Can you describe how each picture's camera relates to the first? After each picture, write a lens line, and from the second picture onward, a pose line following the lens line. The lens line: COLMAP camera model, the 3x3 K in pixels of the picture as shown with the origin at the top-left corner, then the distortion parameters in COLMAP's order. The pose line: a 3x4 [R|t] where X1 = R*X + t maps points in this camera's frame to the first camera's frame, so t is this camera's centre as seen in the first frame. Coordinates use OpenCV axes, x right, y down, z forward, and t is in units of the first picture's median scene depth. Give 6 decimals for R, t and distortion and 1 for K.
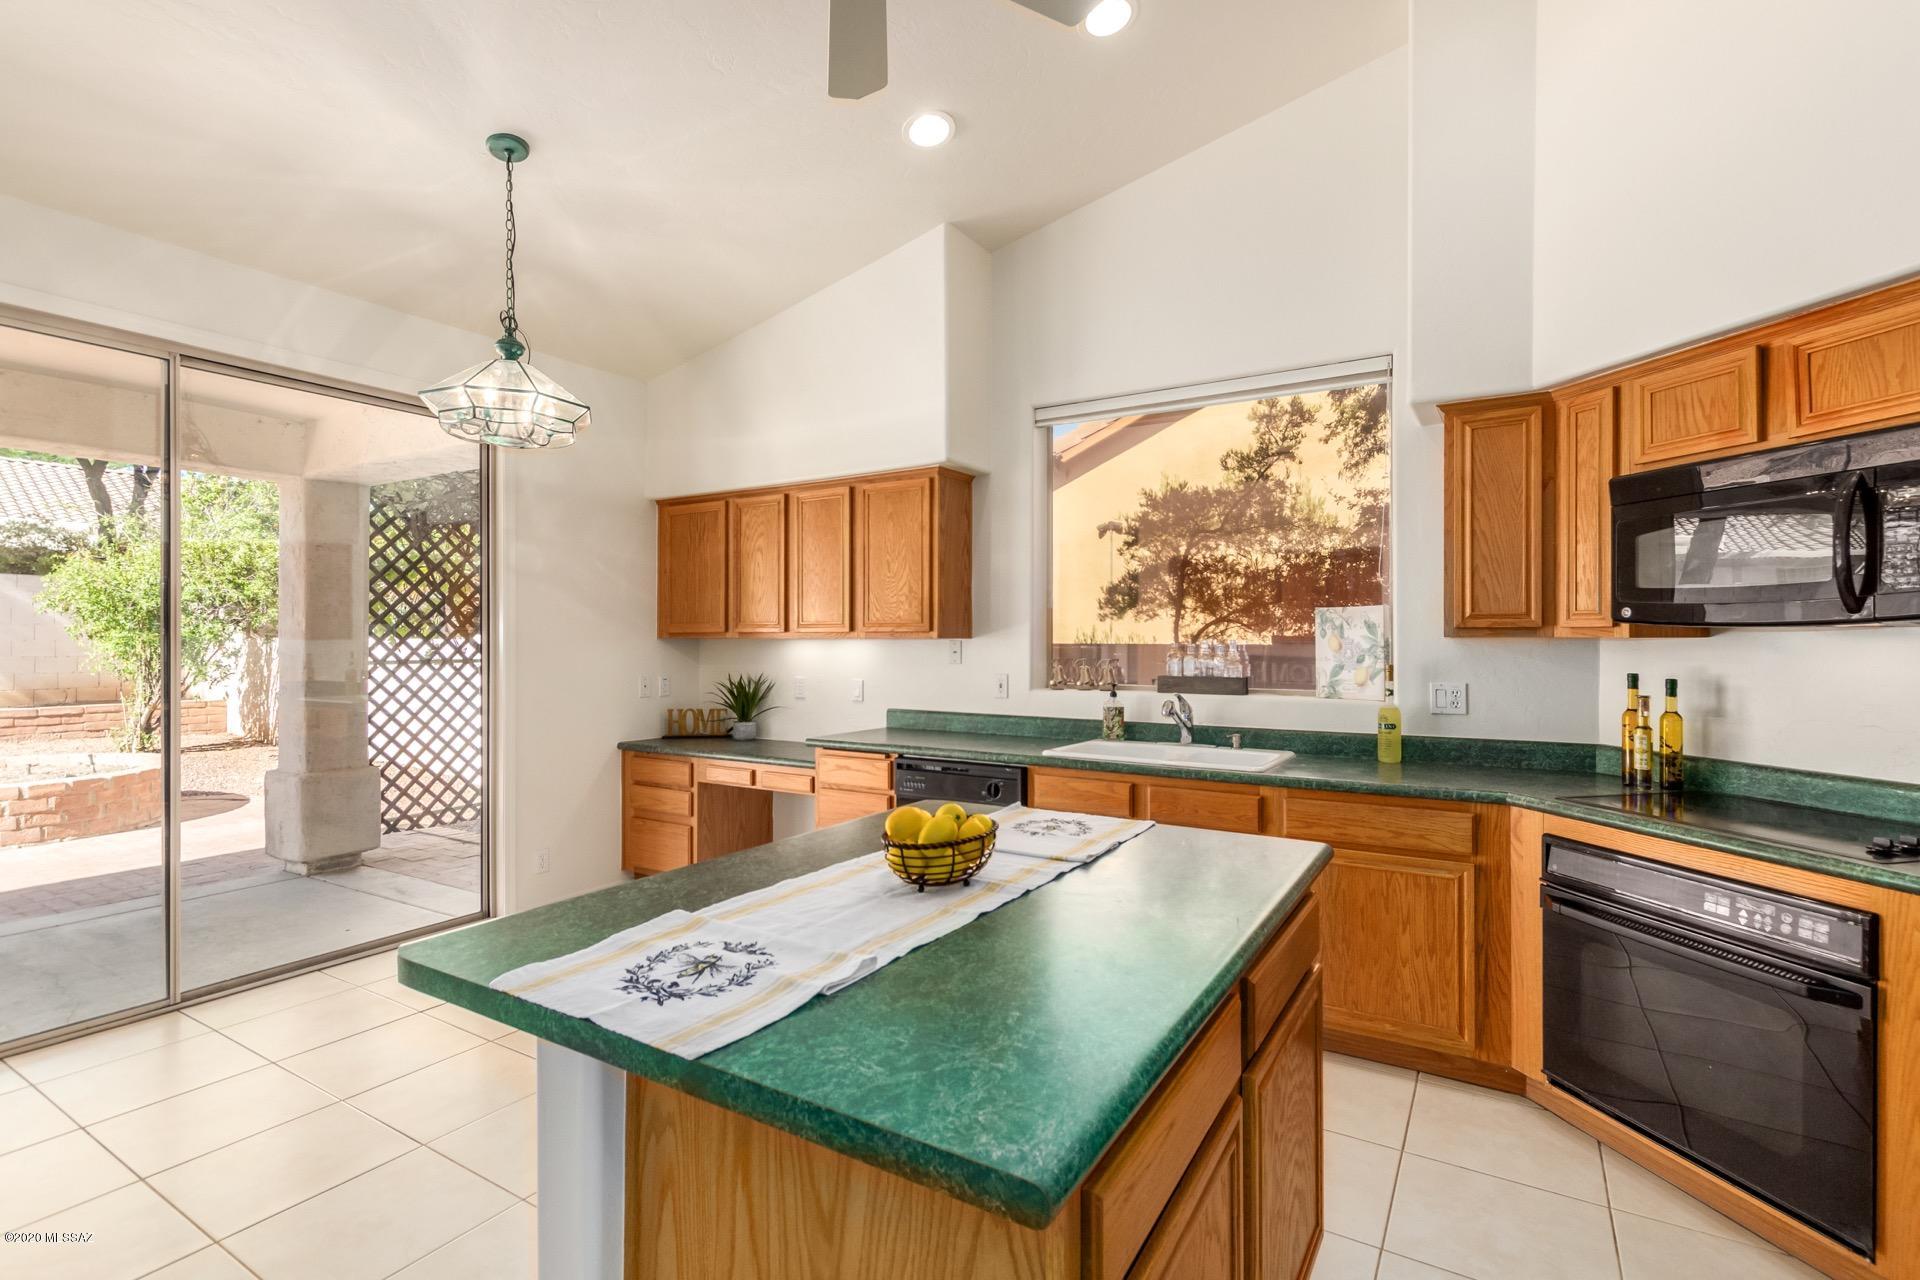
lens RADIAL K [[882.1, 0, 980.9], [0, 882.1, 644.9], [0, 0, 1]] dist [0.025879, -0.000196]
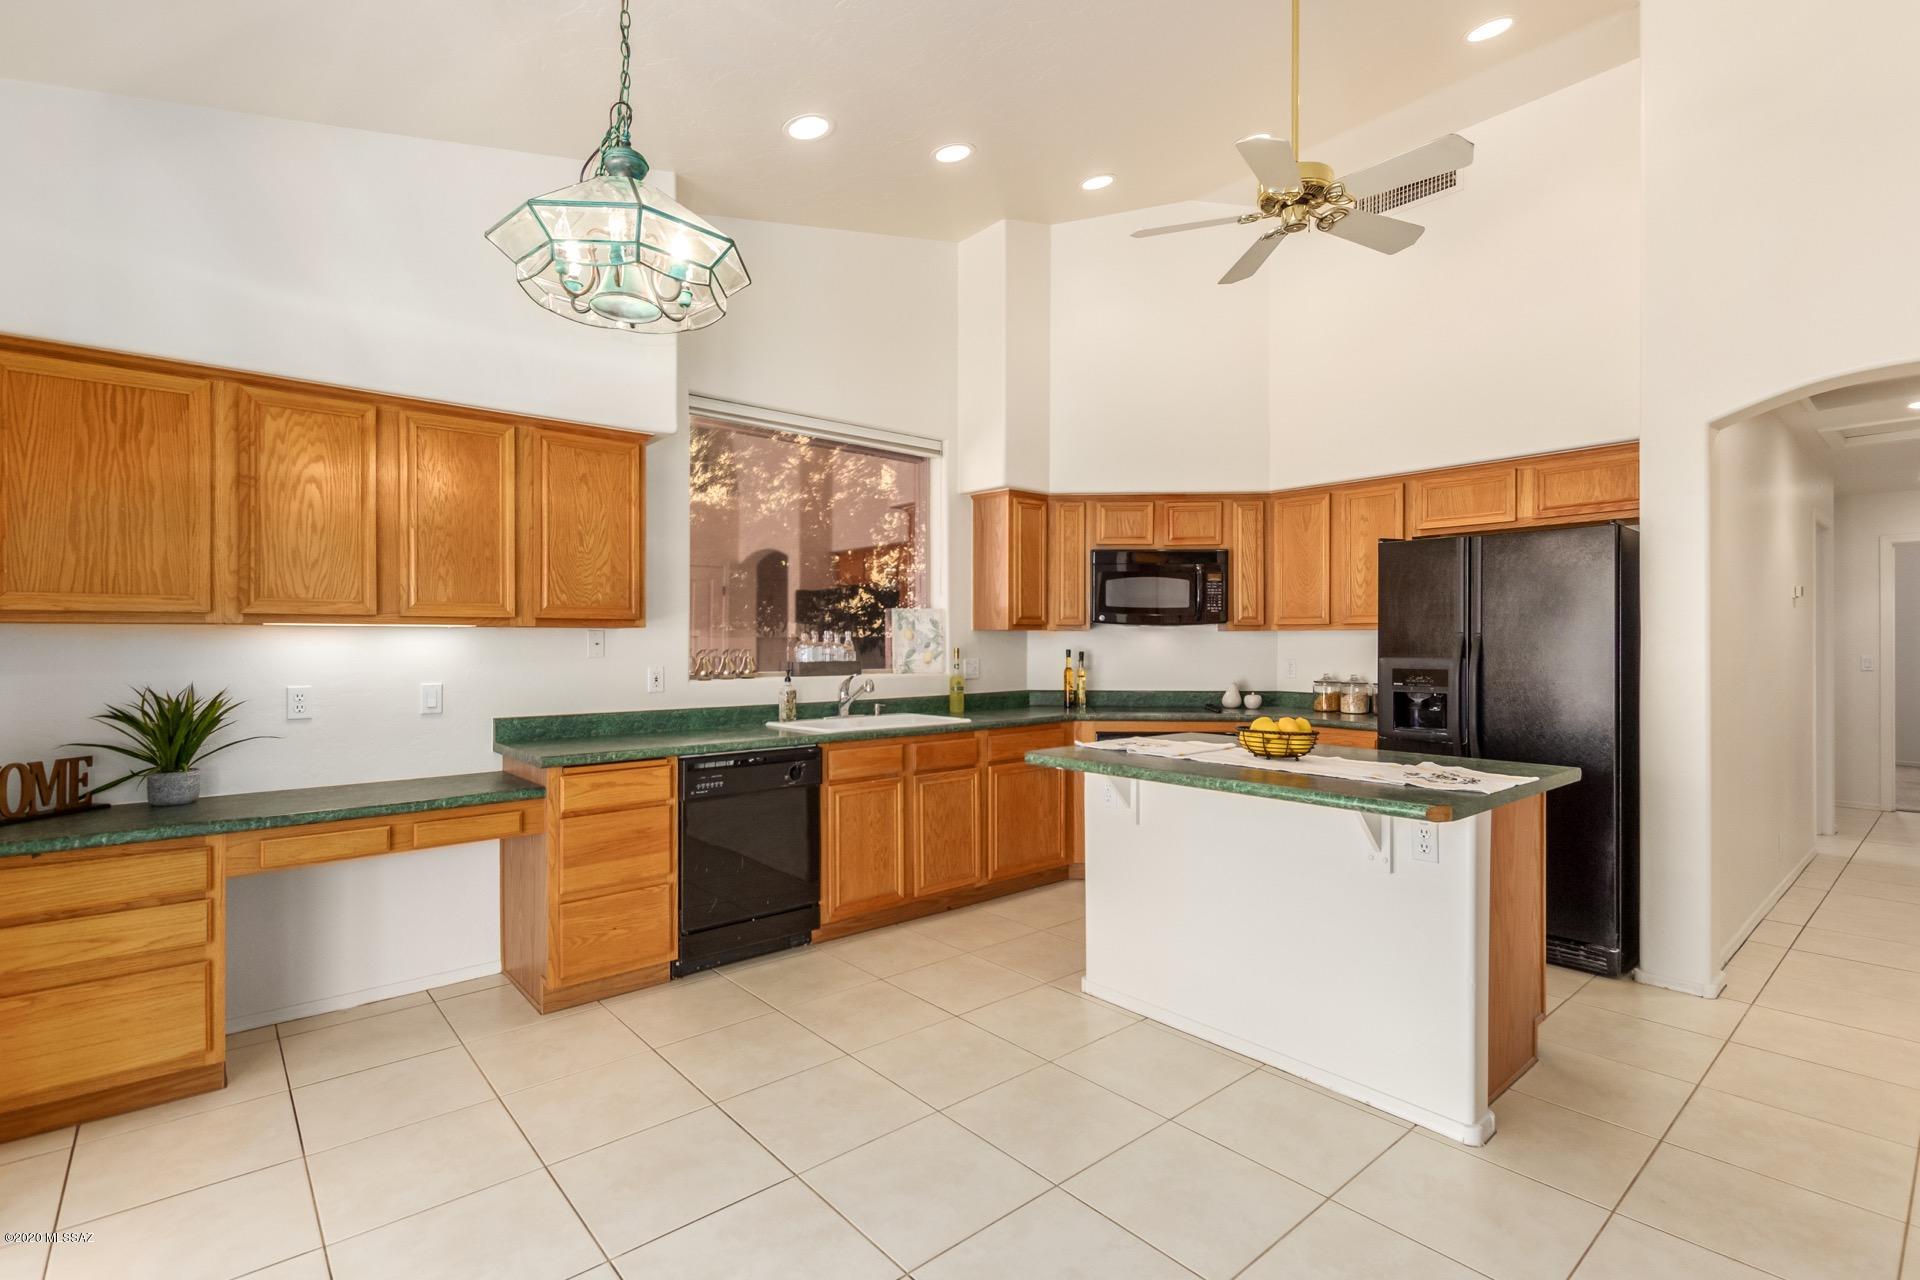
lens RADIAL K [[882.1, 0, 964.3], [0, 882.1, 643.8], [0, 0, 1]] dist [0.025879, -0.000196]
pose [[0.316220, -0.003238, 0.948680, -0.926596], [0.010294, 0.999947, -0.000019, 0.014386], [-0.948630, 0.009772, 0.316237, 0.484314]]
